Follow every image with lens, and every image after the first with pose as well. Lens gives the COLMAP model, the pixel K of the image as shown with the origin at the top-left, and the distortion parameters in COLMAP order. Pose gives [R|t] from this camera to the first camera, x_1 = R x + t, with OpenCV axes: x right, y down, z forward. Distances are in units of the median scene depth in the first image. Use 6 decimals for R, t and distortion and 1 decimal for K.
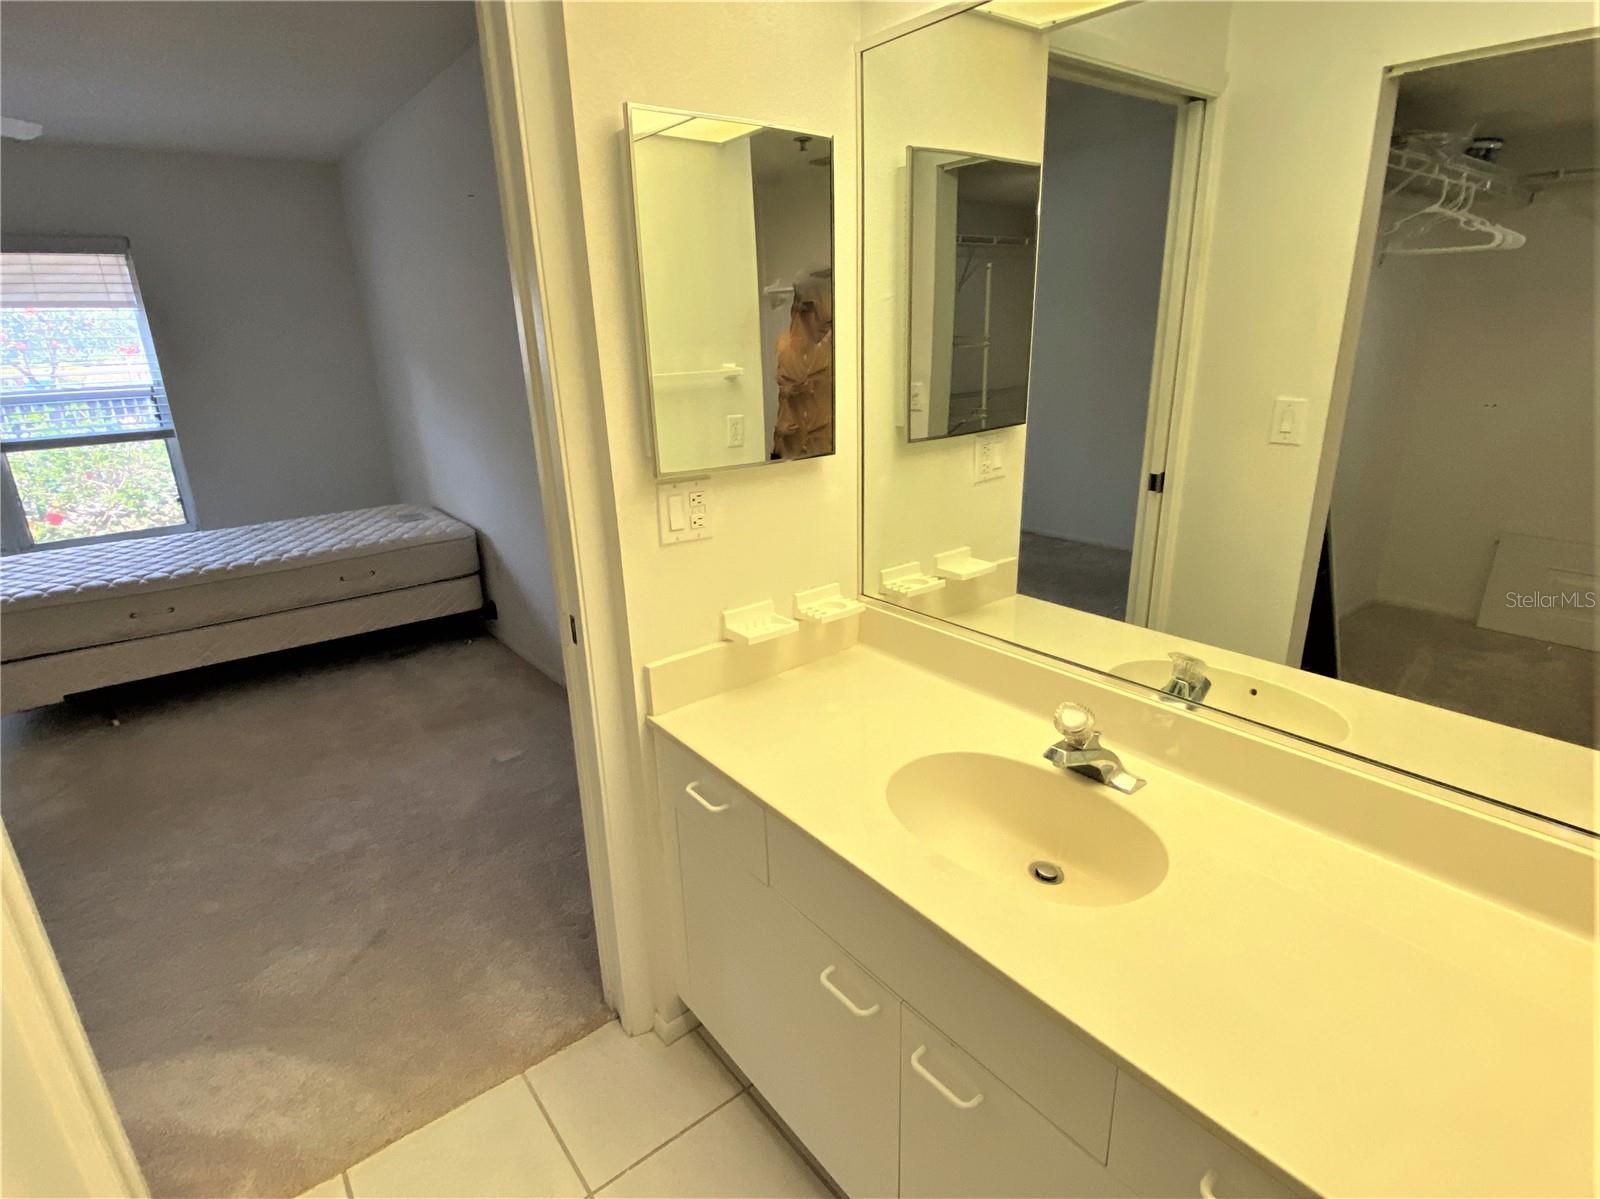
lens RADIAL K [[824.2, 0, 800.0], [0, 824.2, 599.5], [0, 0, 1]] dist [-0.005626, -0.001861]
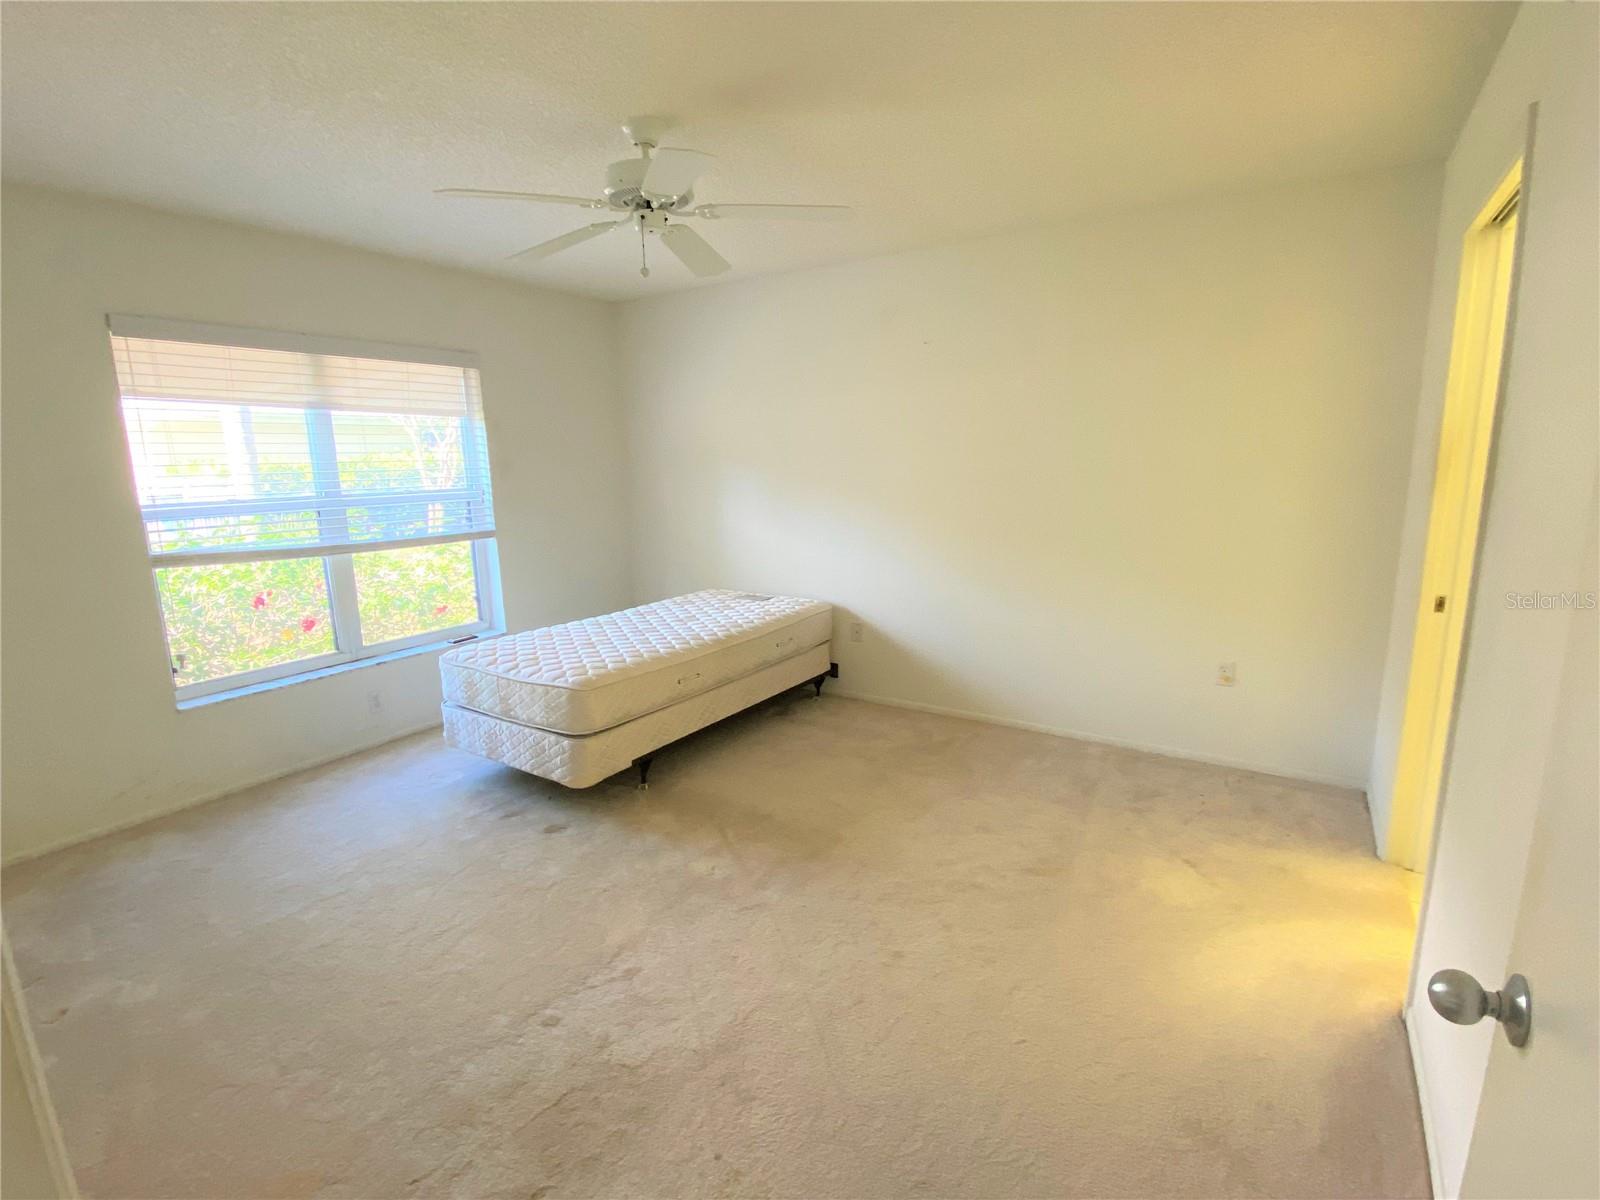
lens RADIAL K [[755.1, 0, 800.0], [0, 755.1, 600.0], [0, 0, 1]] dist [0.016598, -0.023577]
pose [[0.946740, -0.046555, 0.318617, -0.774330], [0.088823, 0.988860, -0.119442, 0.036542], [-0.309507, 0.141381, 0.940328, -0.023411]]
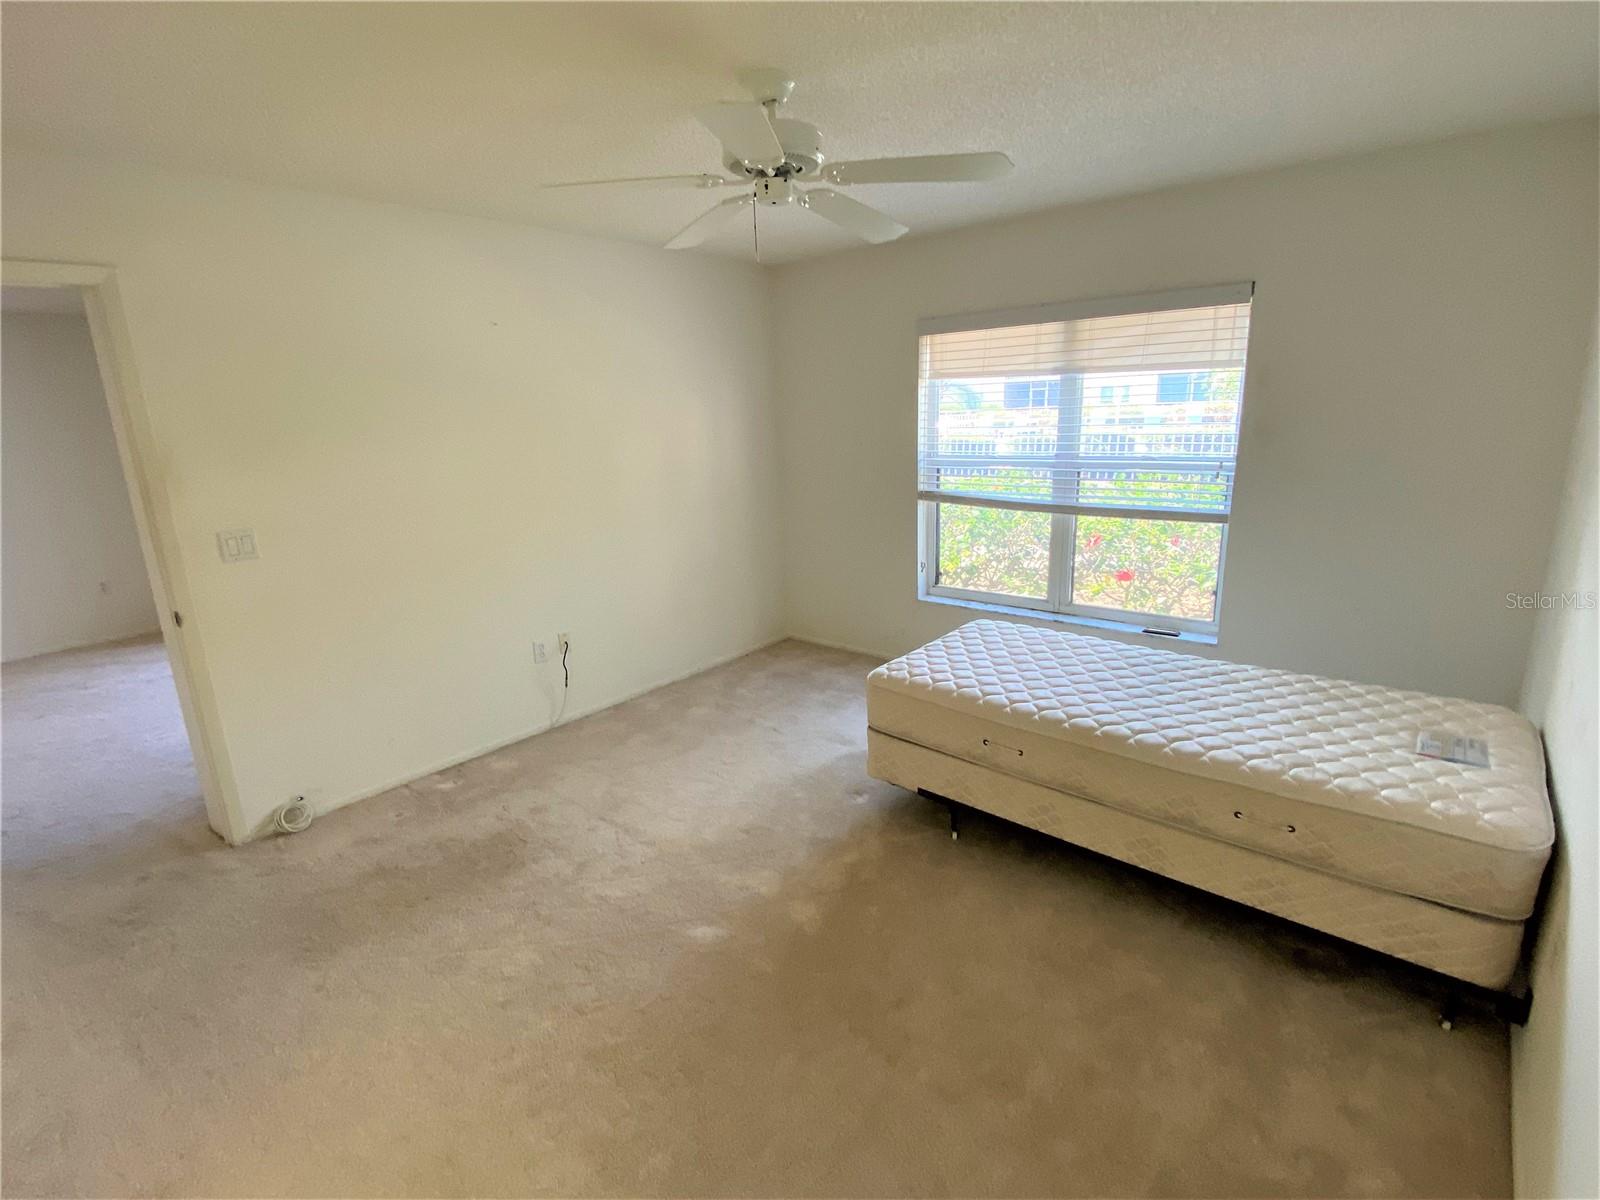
lens RADIAL K [[763.7, 0, 800.0], [0, 763.7, 600.0], [0, 0, 1]] dist [0.015203, -0.027134]
pose [[0.186432, 0.257974, -0.947994, -0.113901], [-0.283346, 0.938029, 0.199540, -0.173653], [0.940722, 0.231409, 0.247974, 0.472273]]
